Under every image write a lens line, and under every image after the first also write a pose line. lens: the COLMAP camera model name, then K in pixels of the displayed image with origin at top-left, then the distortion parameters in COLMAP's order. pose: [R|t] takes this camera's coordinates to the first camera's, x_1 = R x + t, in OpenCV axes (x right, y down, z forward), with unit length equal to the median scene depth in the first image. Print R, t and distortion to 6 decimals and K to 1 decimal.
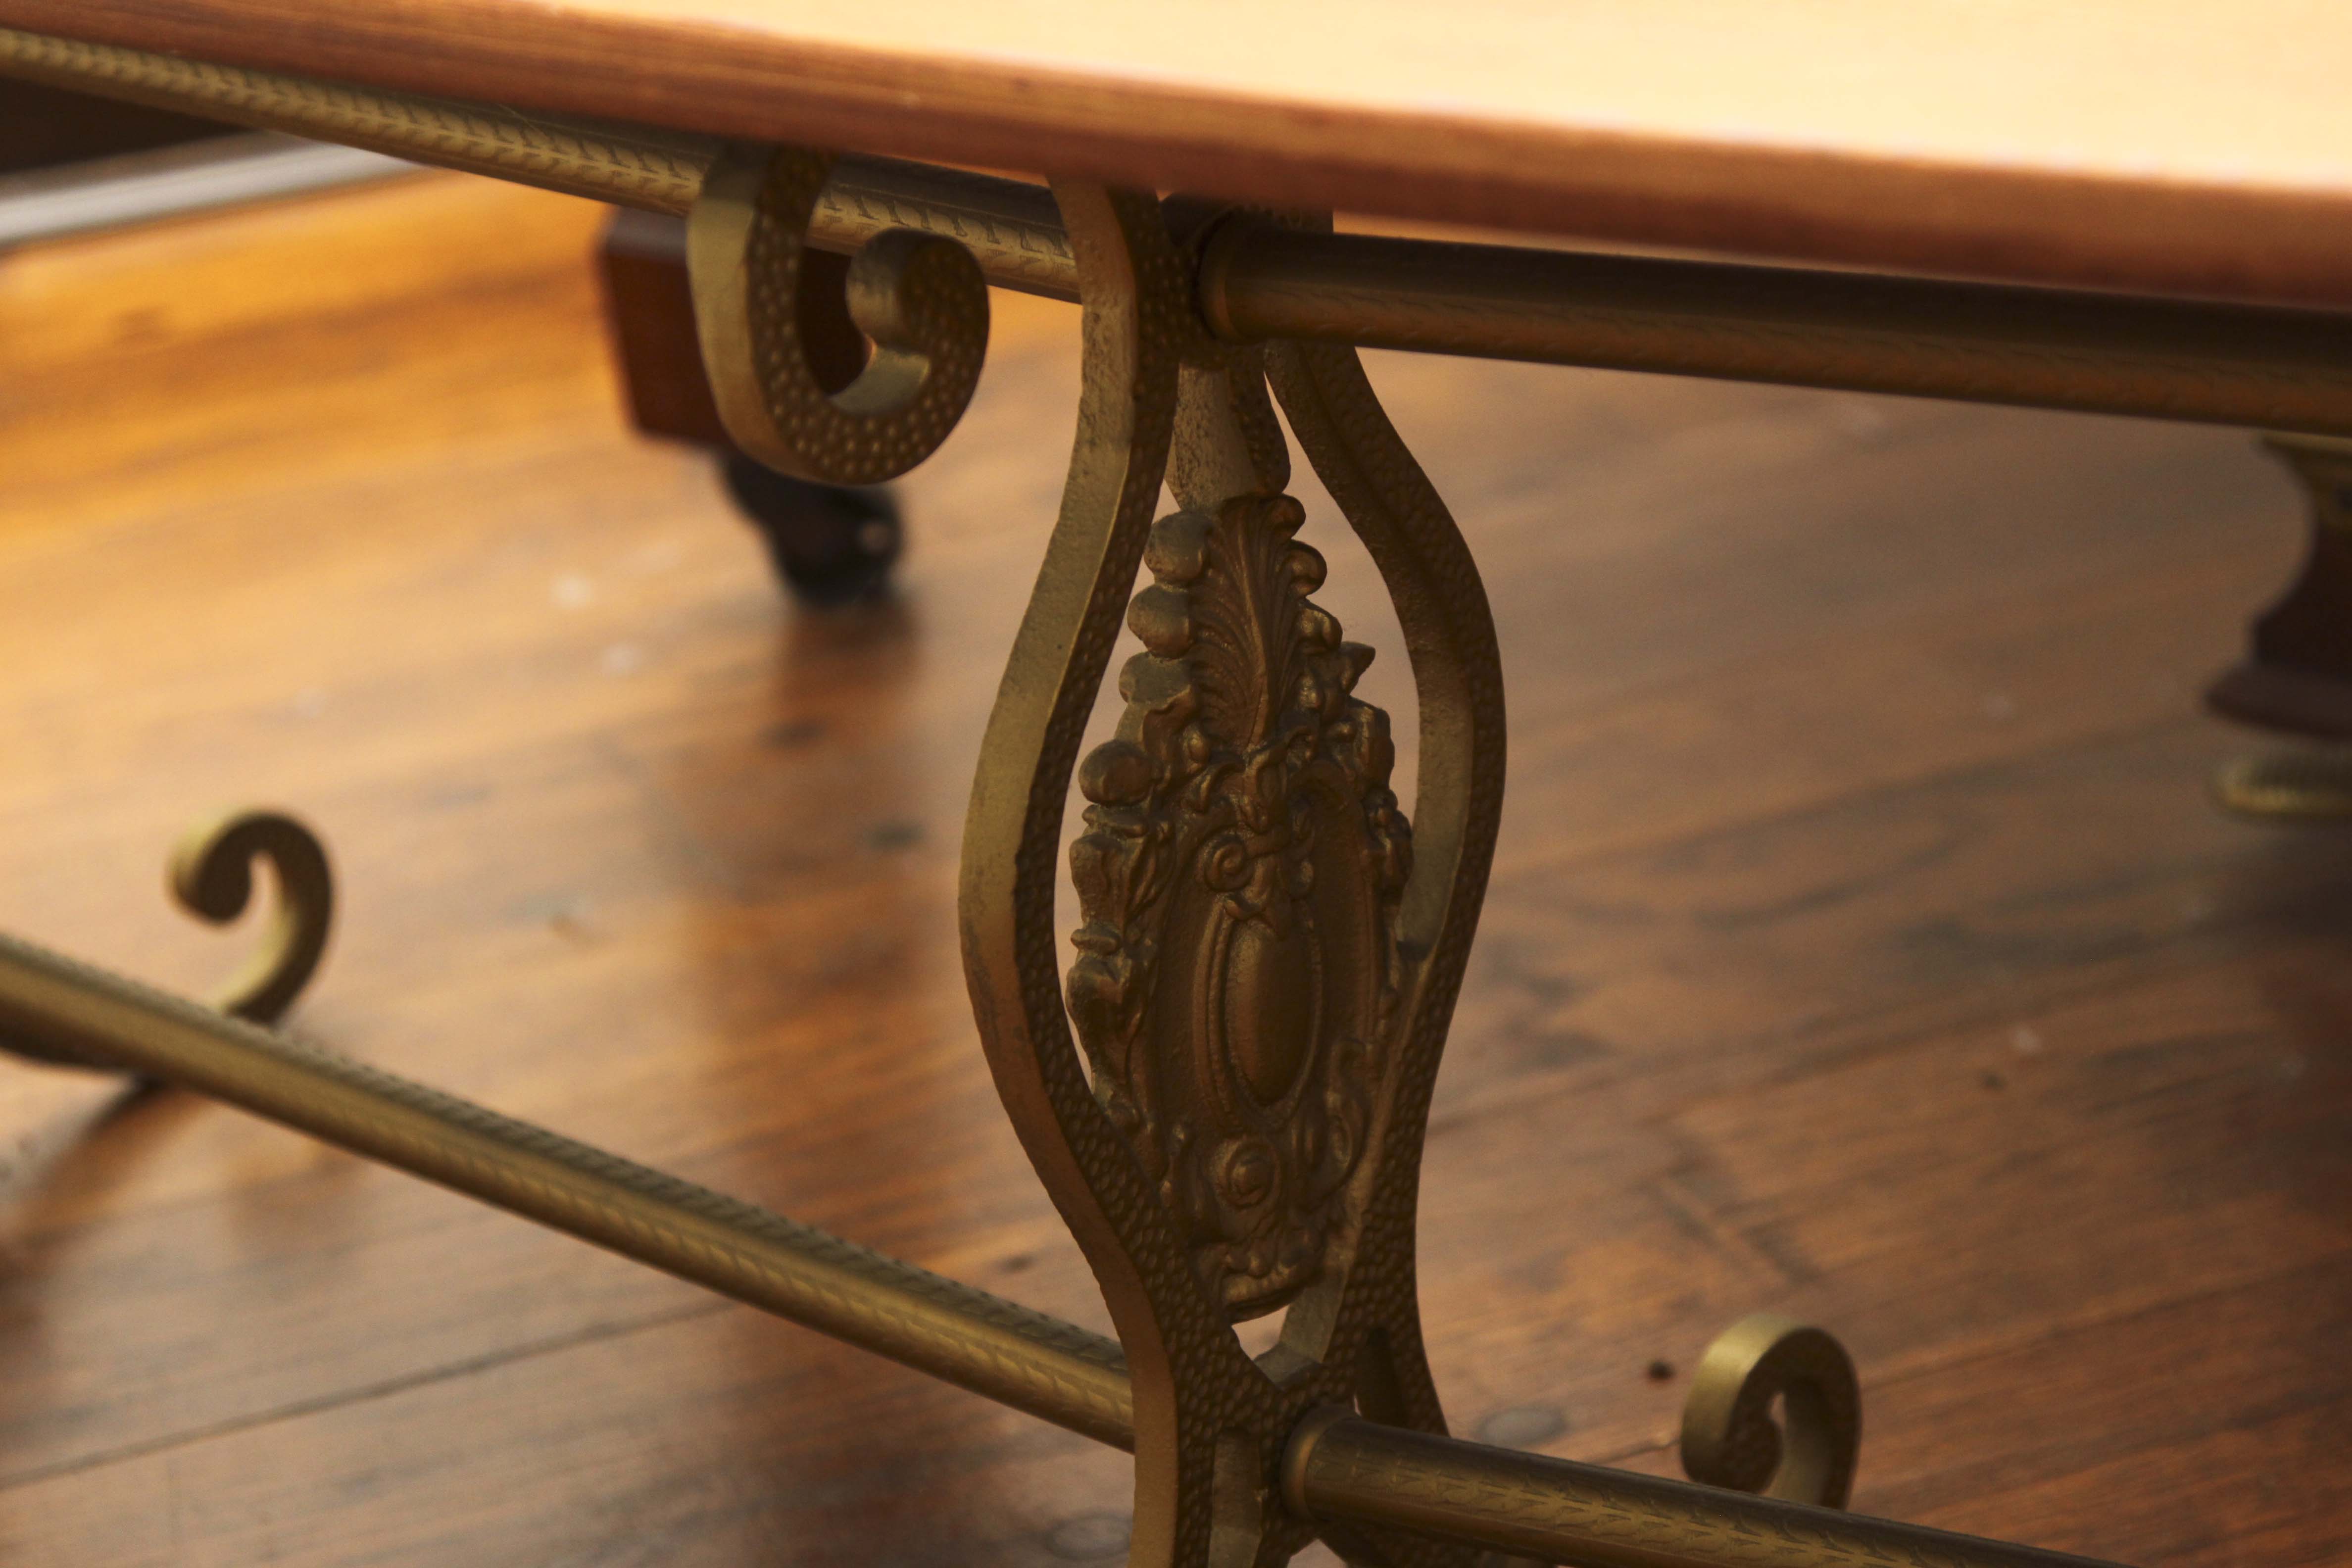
lens RADIAL K [[6110.3, 0, 1176.0], [0, 6110.3, 784.0], [0, 0, 1]] dist [0.059506, 0.391720]
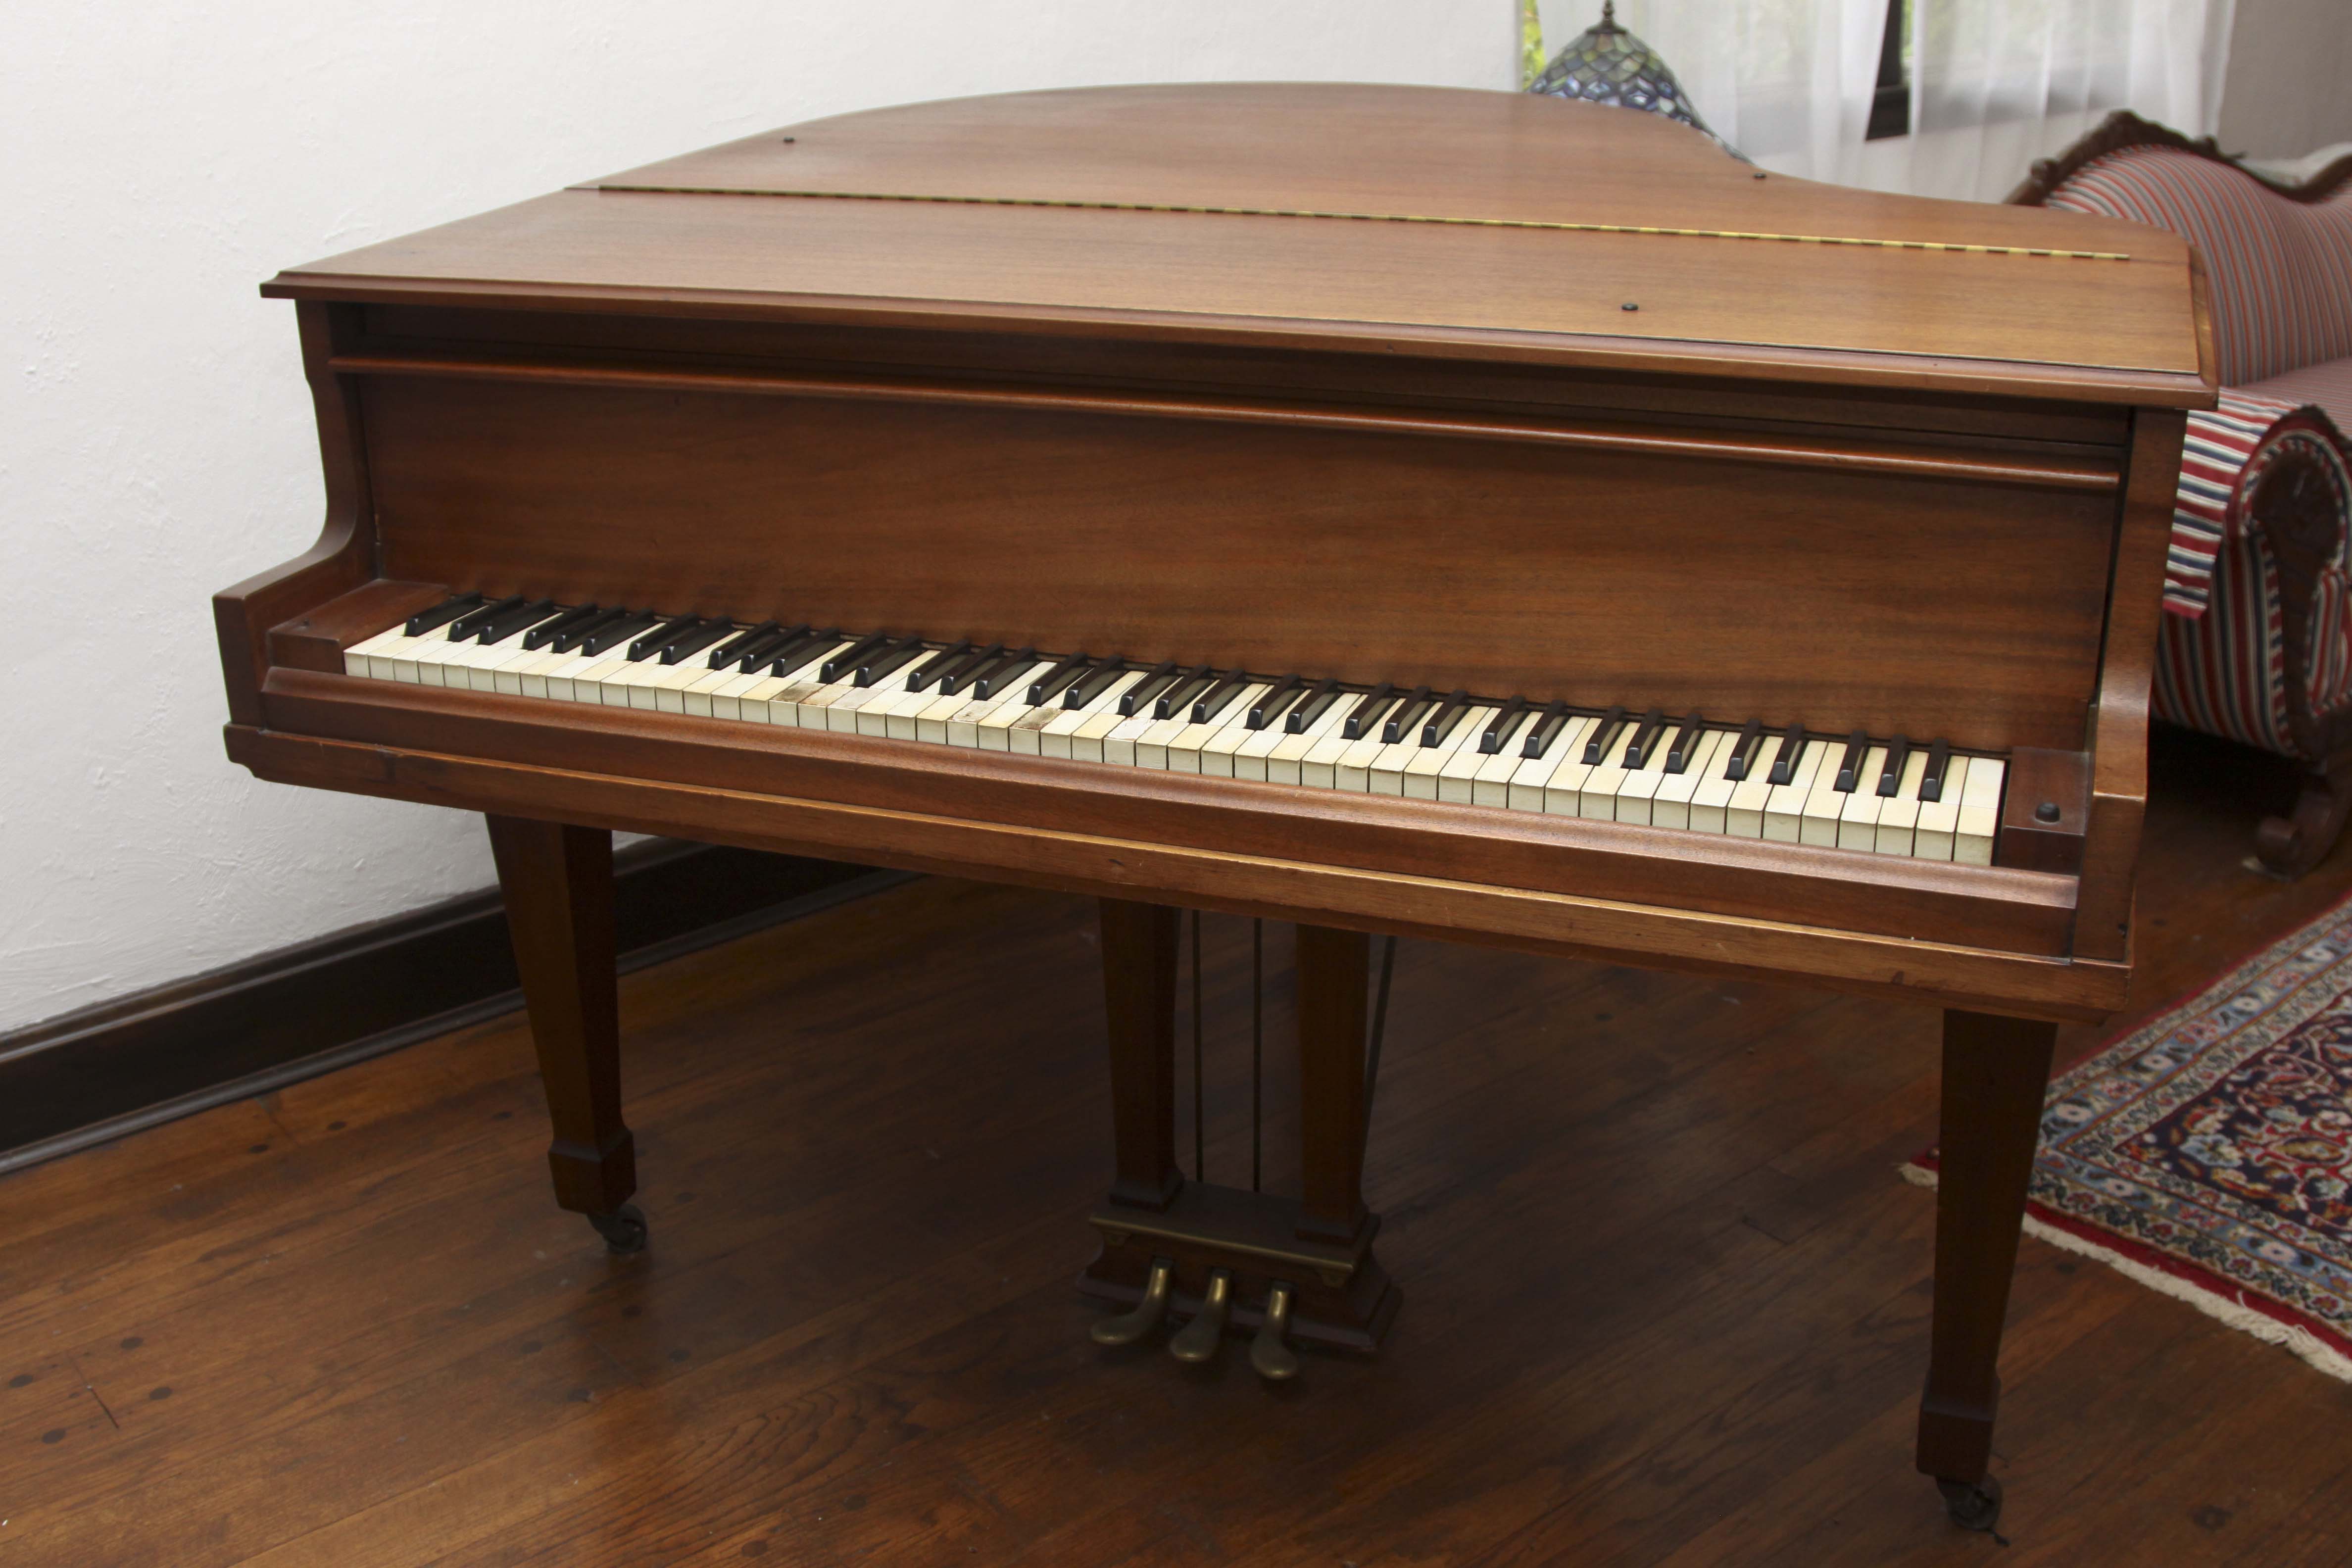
lens RADIAL K [[2474.5, 0, 1178.8], [0, 2474.5, 791.9], [0, 0, 1]] dist [-0.127396, 0.053720]
pose [[0.948143, -0.049778, 0.313923, -0.283326], [0.056207, 0.998353, -0.011458, -0.392946], [-0.312836, 0.028508, 0.949379, -0.493425]]
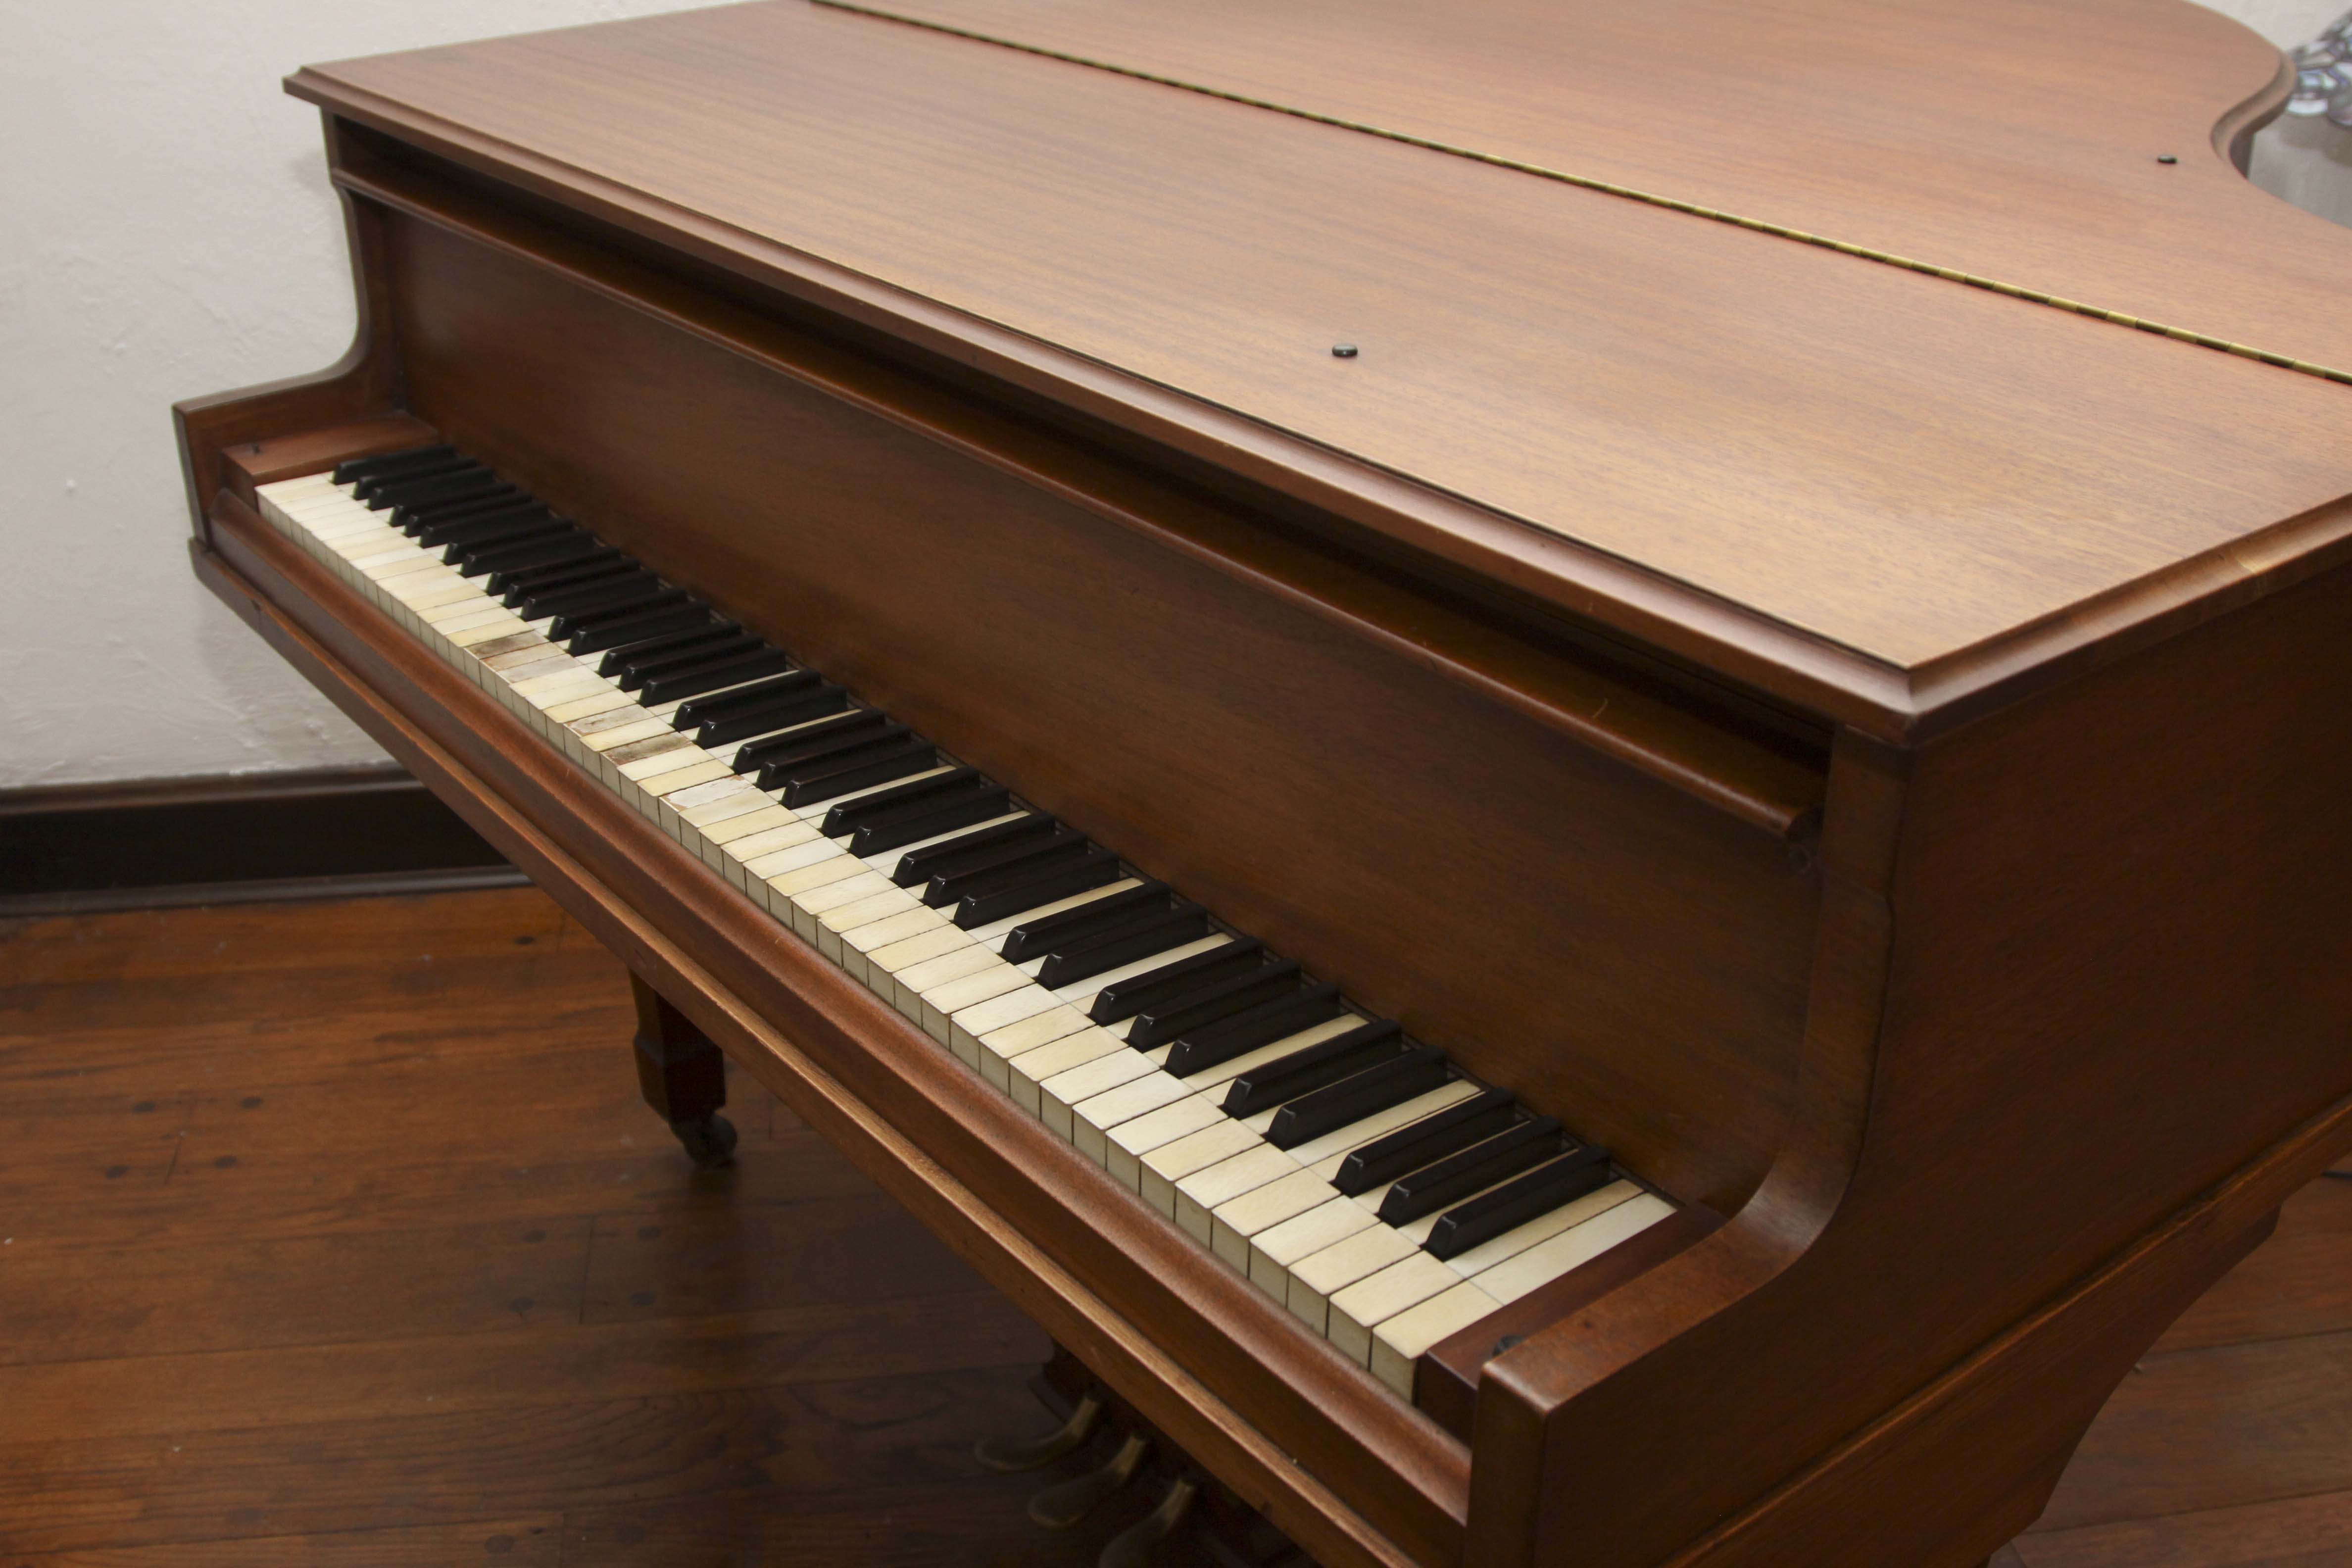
lens RADIAL K [[2473.0, 0, 1185.2], [0, 2473.0, 779.0], [0, 0, 1]] dist [-0.125442, 0.052345]
pose [[0.967401, 0.177429, -0.180706, 0.572173], [-0.161702, 0.981917, 0.098449, -0.603223], [0.194906, -0.066019, 0.978597, -0.148306]]
